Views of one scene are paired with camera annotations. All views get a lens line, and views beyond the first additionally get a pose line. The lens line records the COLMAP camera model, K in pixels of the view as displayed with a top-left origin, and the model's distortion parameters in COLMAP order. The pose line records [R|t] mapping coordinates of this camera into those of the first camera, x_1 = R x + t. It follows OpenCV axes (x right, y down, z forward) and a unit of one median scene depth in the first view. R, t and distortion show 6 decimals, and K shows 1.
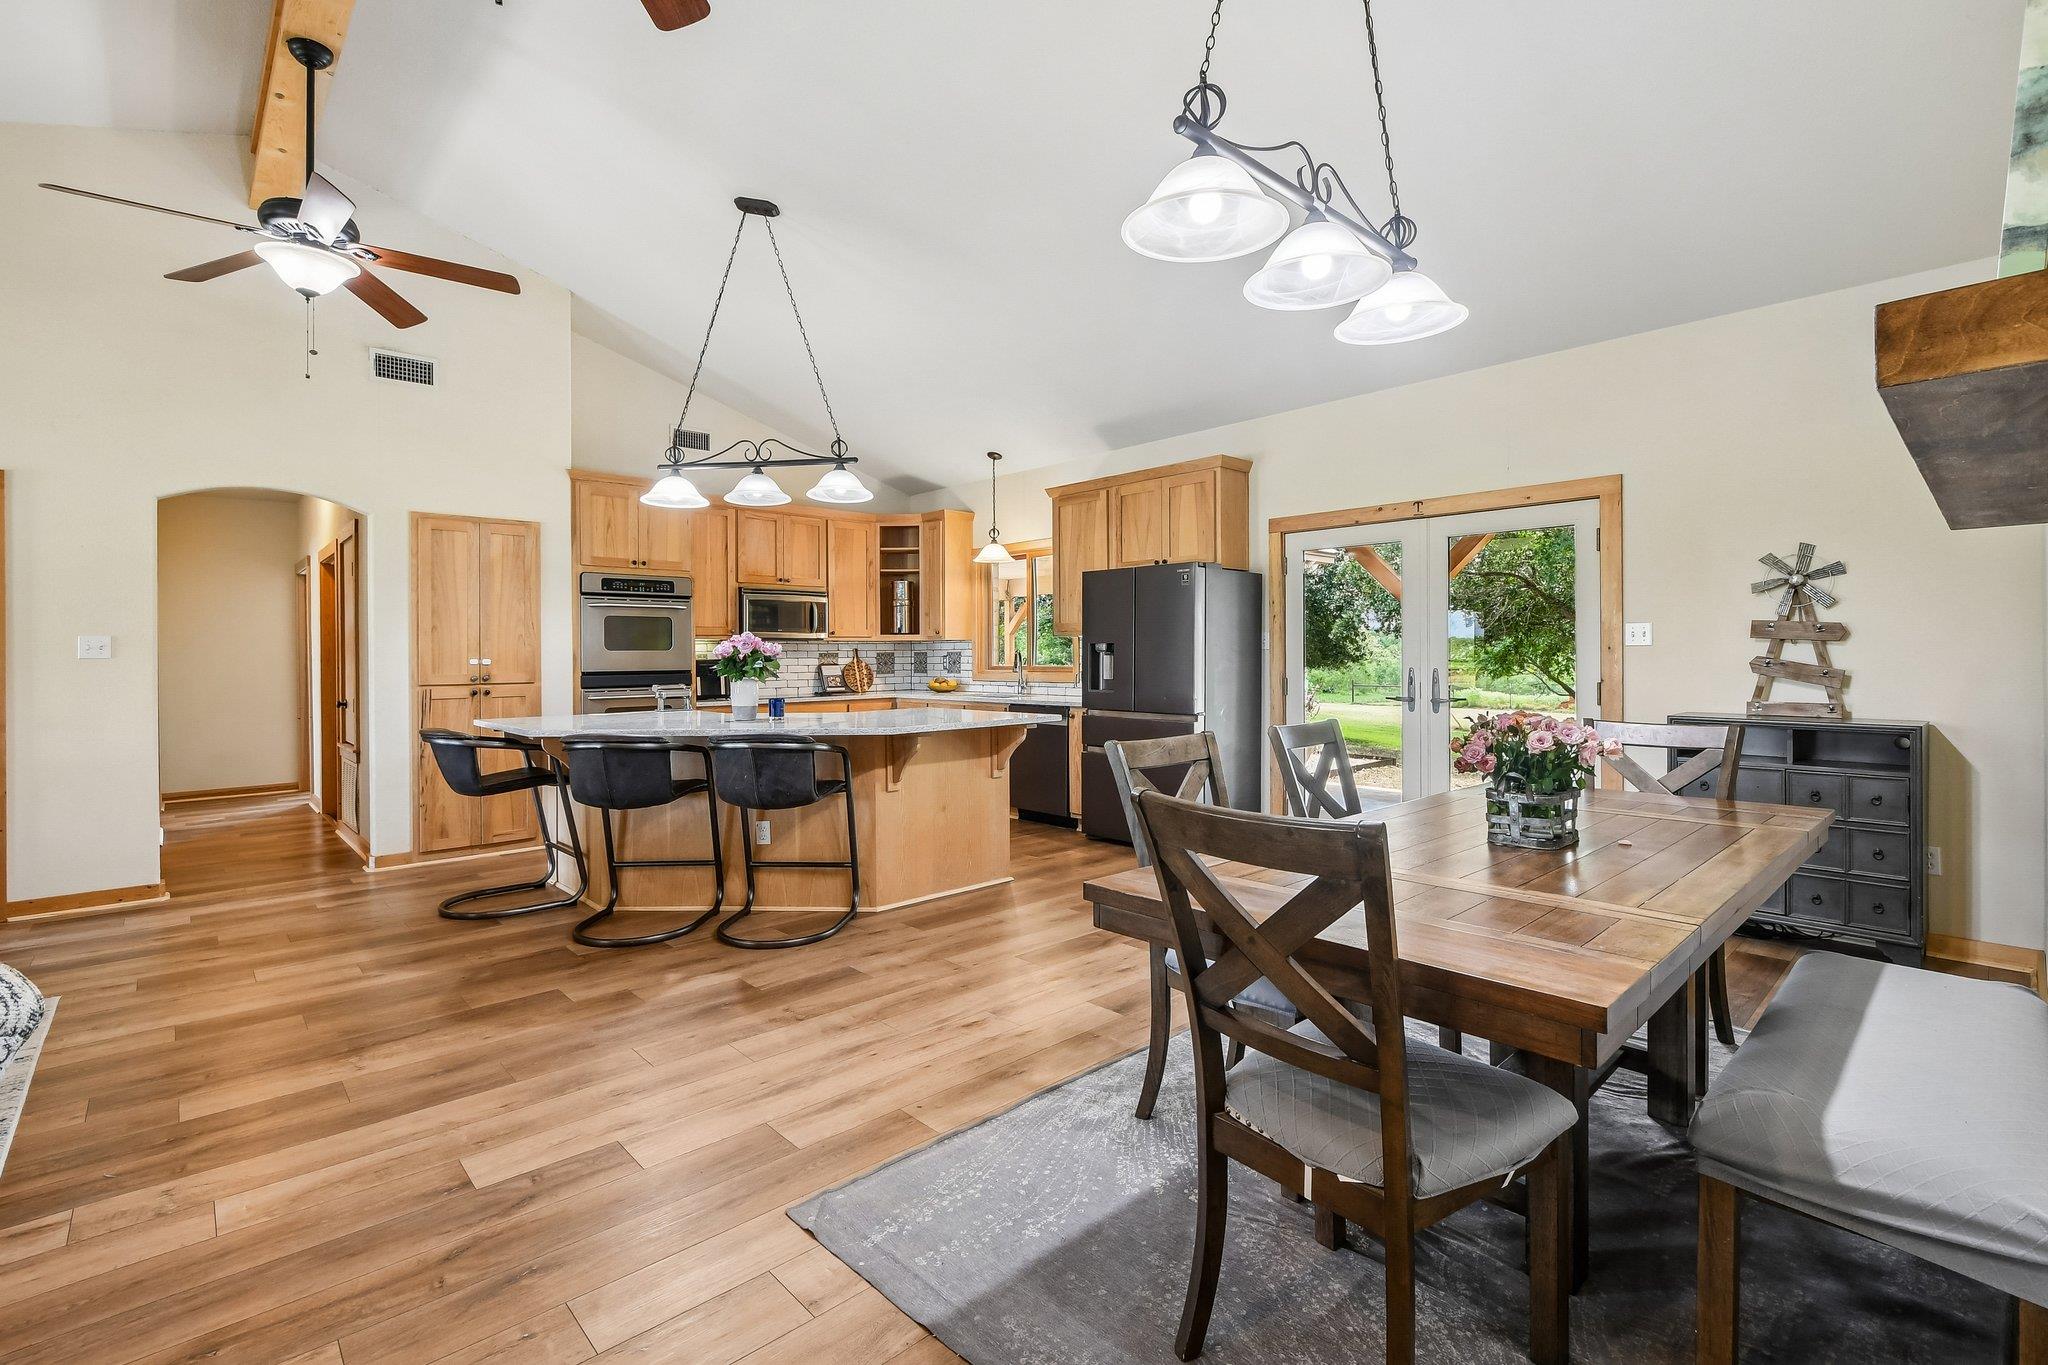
lens RADIAL K [[902.4, 0, 1014.1], [0, 902.4, 653.0], [0, 0, 1]] dist [0.002425, -0.003952]
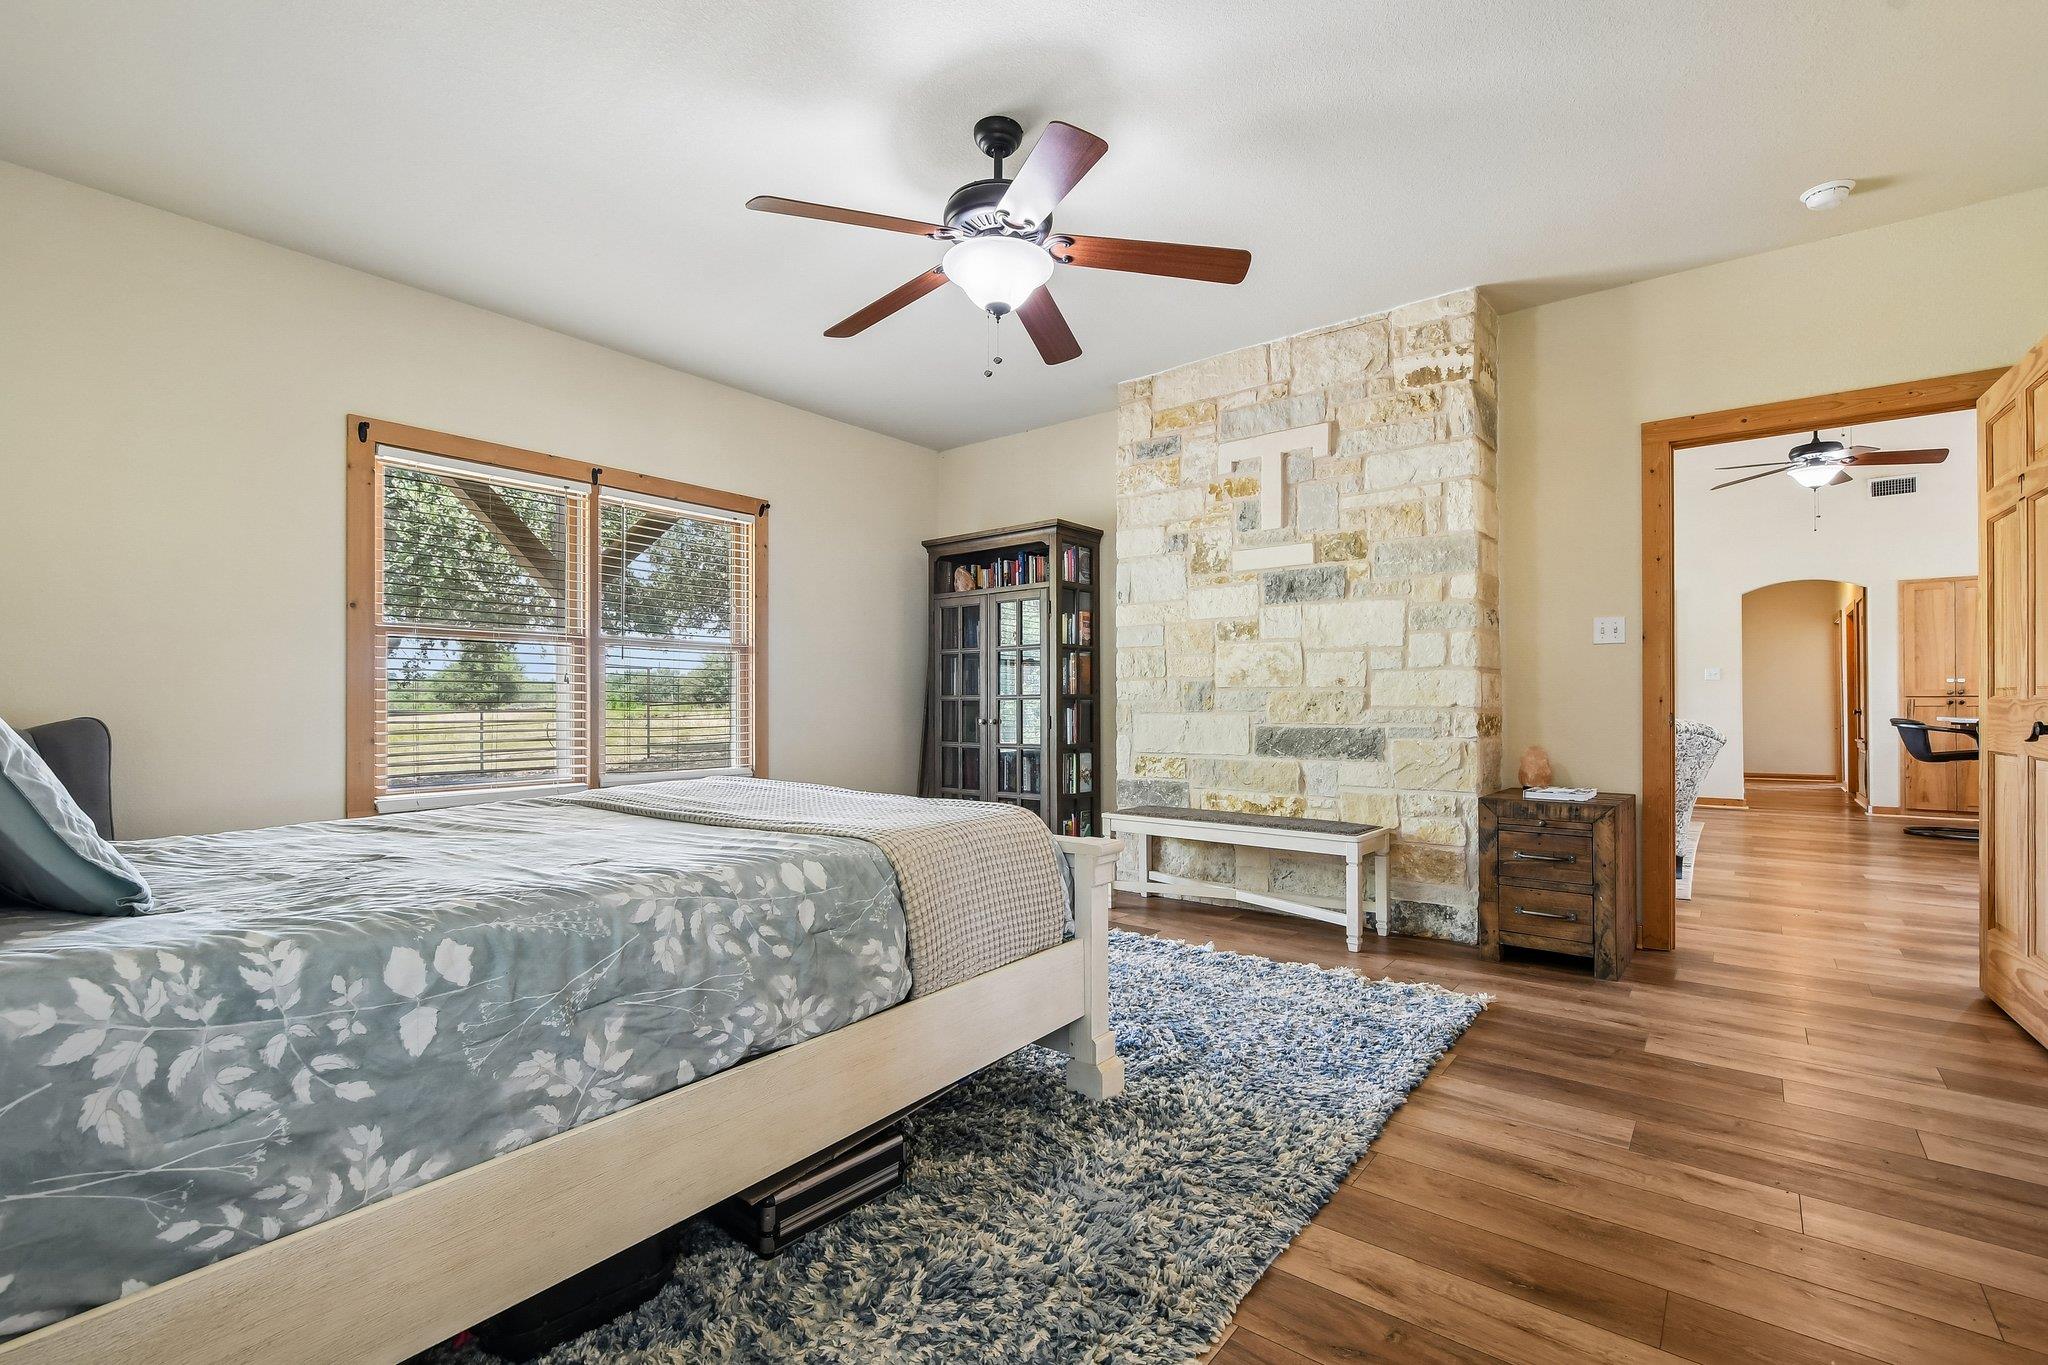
lens RADIAL K [[902.4, 0, 1025.6], [0, 902.4, 690.2], [0, 0, 1]] dist [0.002425, -0.003952]
pose [[0.147302, 0.002552, -0.989088, 0.558157], [-0.001817, 0.999996, 0.002309, 0.023298], [0.989090, 0.001457, 0.147306, -0.612005]]
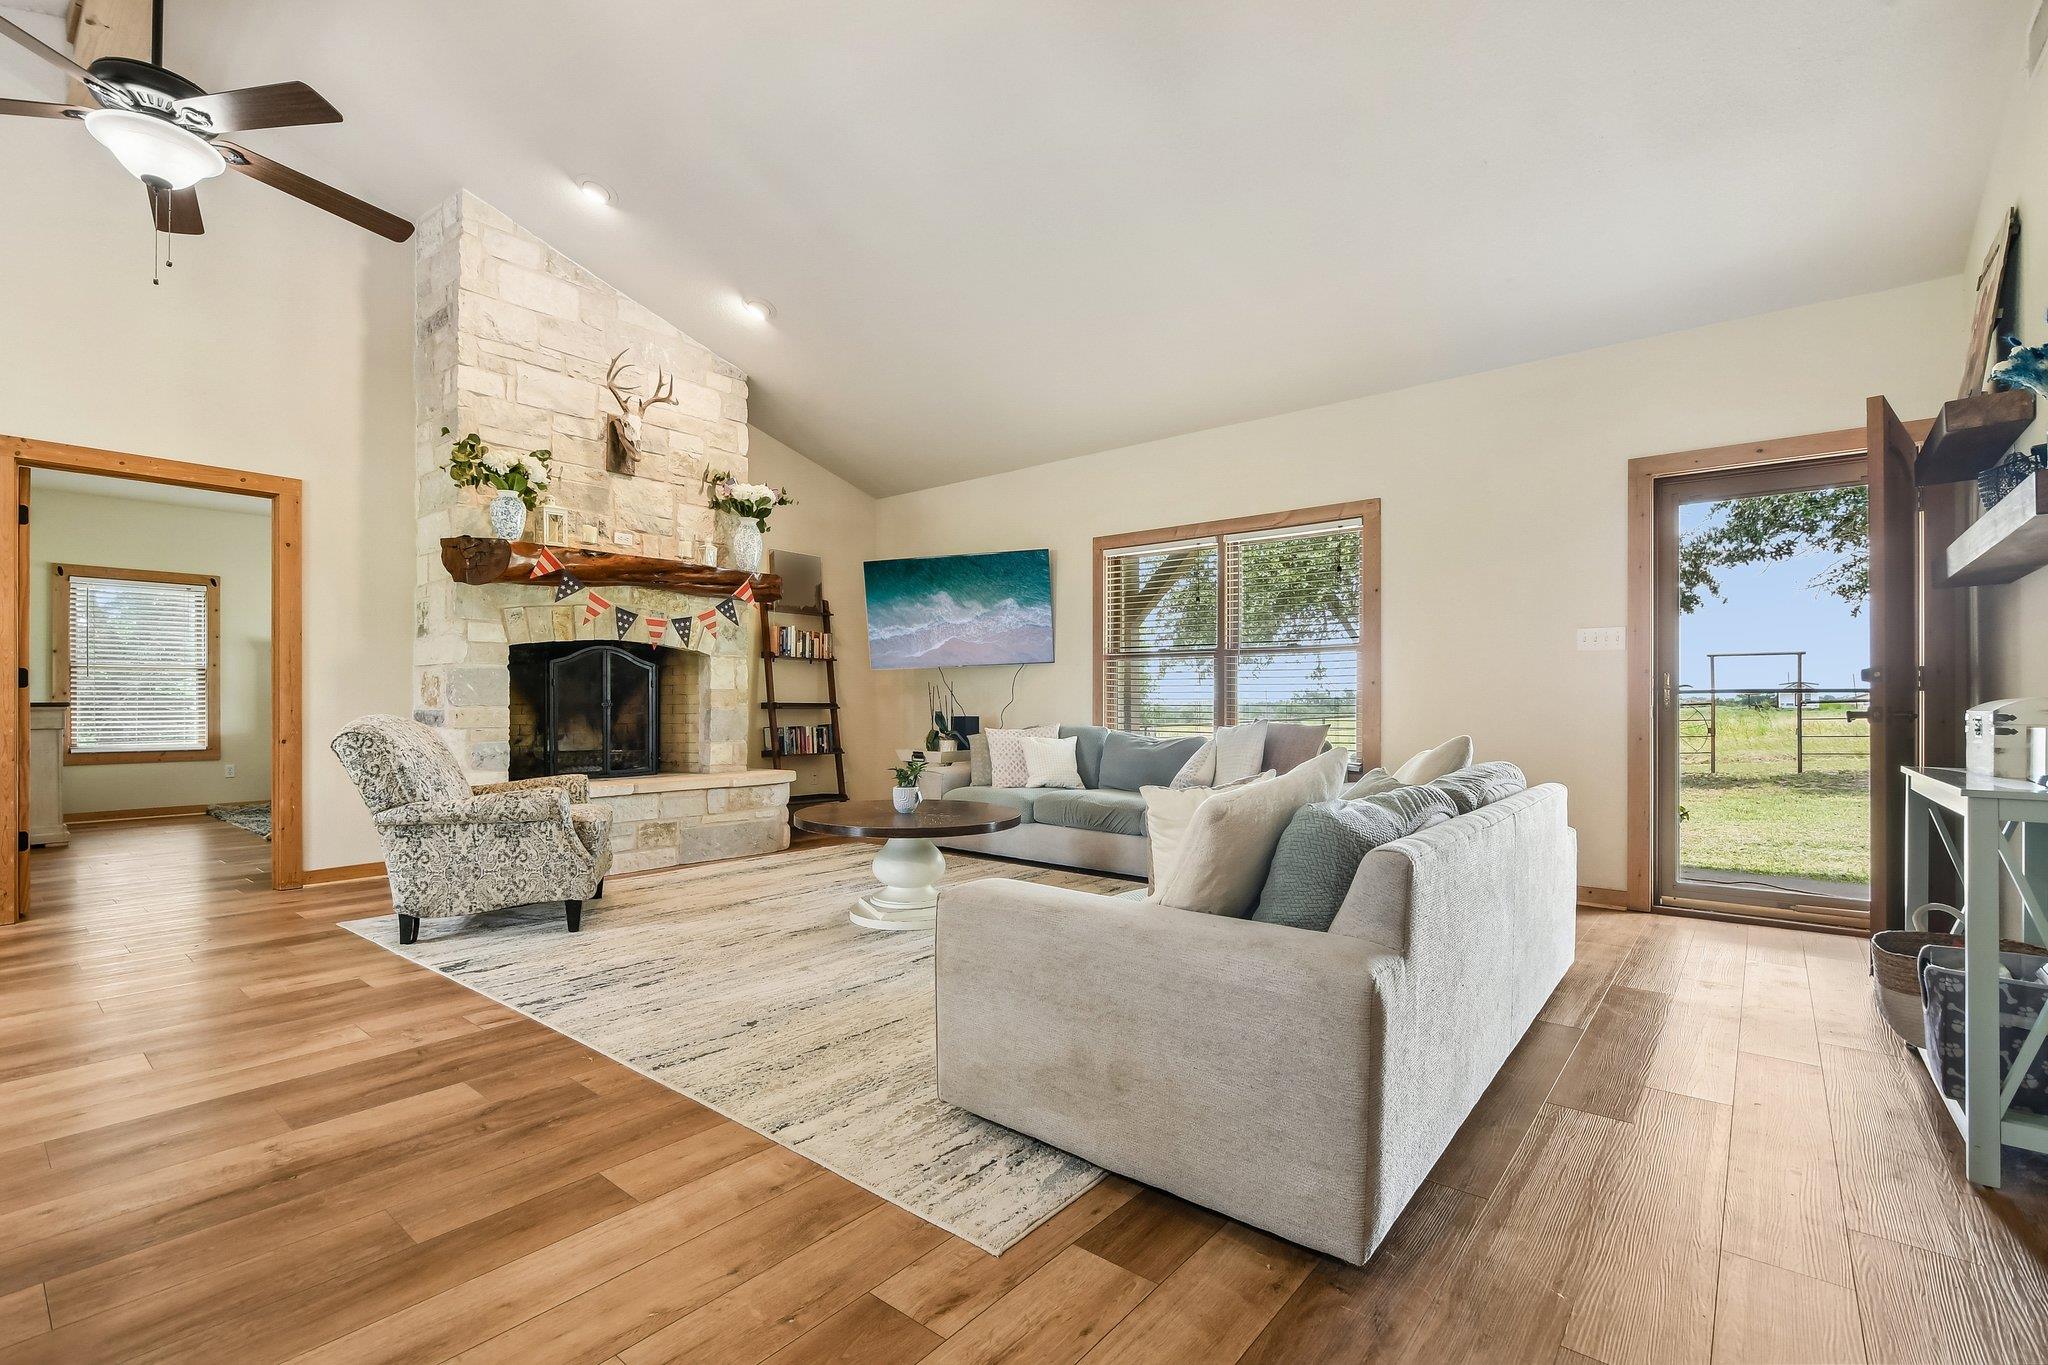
lens RADIAL K [[902.4, 0, 1019.5], [0, 902.4, 704.5], [0, 0, 1]] dist [0.002425, -0.003952]
pose [[-0.991040, 0.006929, -0.133383, -0.565817], [0.007492, 0.999965, -0.003719, 0.049755], [0.133352, -0.004685, -0.991058, 0.830116]]
